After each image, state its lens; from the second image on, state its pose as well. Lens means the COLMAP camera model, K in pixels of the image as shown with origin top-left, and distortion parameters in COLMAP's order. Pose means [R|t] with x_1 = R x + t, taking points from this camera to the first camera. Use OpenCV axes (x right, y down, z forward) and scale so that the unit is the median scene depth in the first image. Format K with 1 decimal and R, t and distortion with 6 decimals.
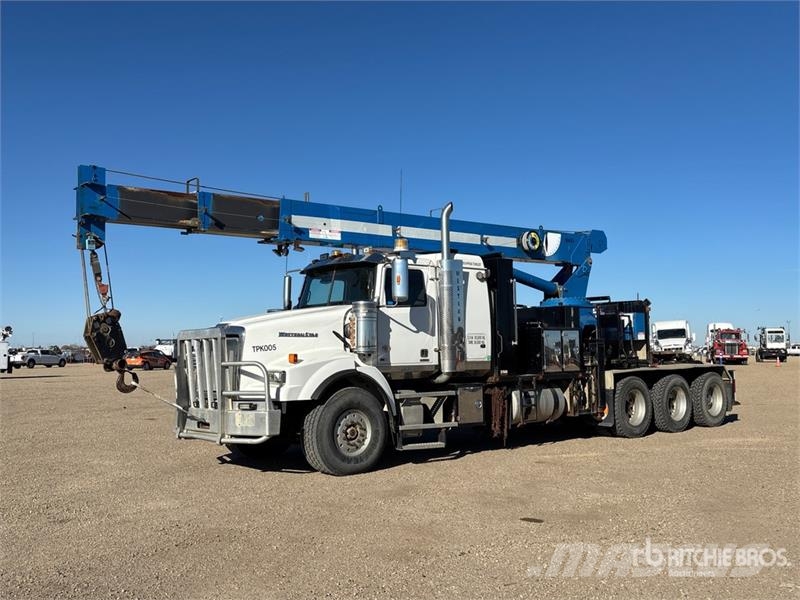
lens RADIAL K [[797.8, 0, 416.2], [0, 797.8, 300.9], [0, 0, 1]] dist [0.041569, -0.013292]
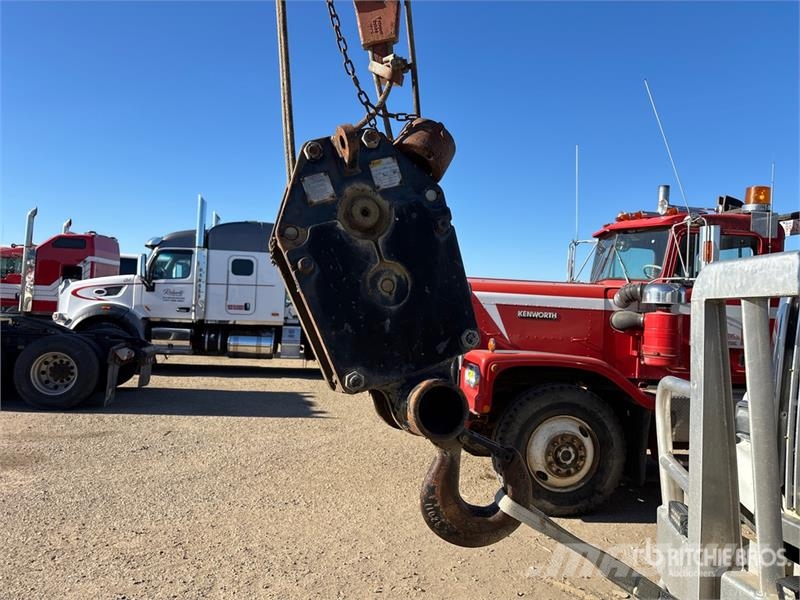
lens RADIAL K [[594.2, 0, 398.2], [0, 594.2, 285.6], [0, 0, 1]] dist [0.002281, 0.000308]
pose [[0.818925, 0.026875, -0.573270, -0.251697], [-0.023081, 0.999637, 0.013892, 0.041808], [0.573436, 0.001855, 0.819249, 0.744750]]
